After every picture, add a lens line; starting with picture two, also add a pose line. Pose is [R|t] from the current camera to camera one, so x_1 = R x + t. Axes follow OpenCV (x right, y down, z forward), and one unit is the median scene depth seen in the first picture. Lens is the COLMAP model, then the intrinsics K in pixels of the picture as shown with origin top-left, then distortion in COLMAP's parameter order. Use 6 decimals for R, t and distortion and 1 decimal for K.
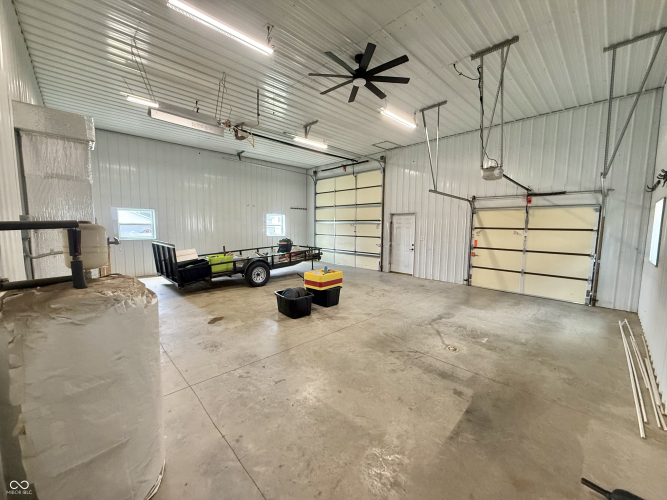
lens RADIAL K [[265.9, 0, 332.9], [0, 265.9, 251.0], [0, 0, 1]] dist [0.000924, -0.000496]
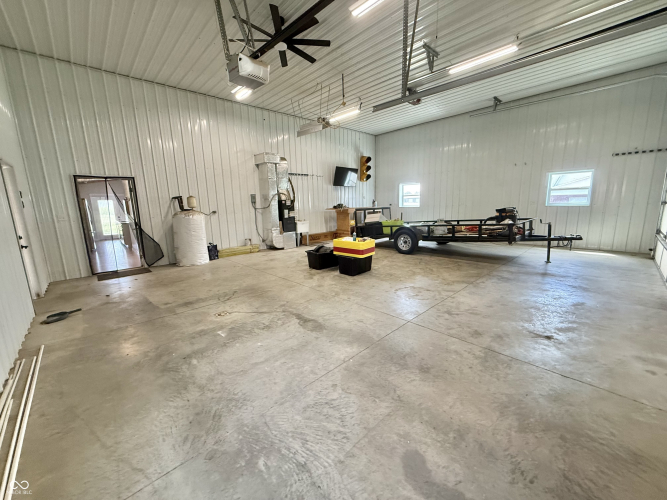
lens RADIAL K [[265.9, 0, 333.0], [0, 265.9, 248.7], [0, 0, 1]] dist [0.000924, -0.000496]
pose [[-0.009427, 0.164223, -0.986378, 1.224188], [-0.071282, 0.983802, 0.164475, -0.053315], [0.997412, 0.071862, 0.002432, 1.238363]]
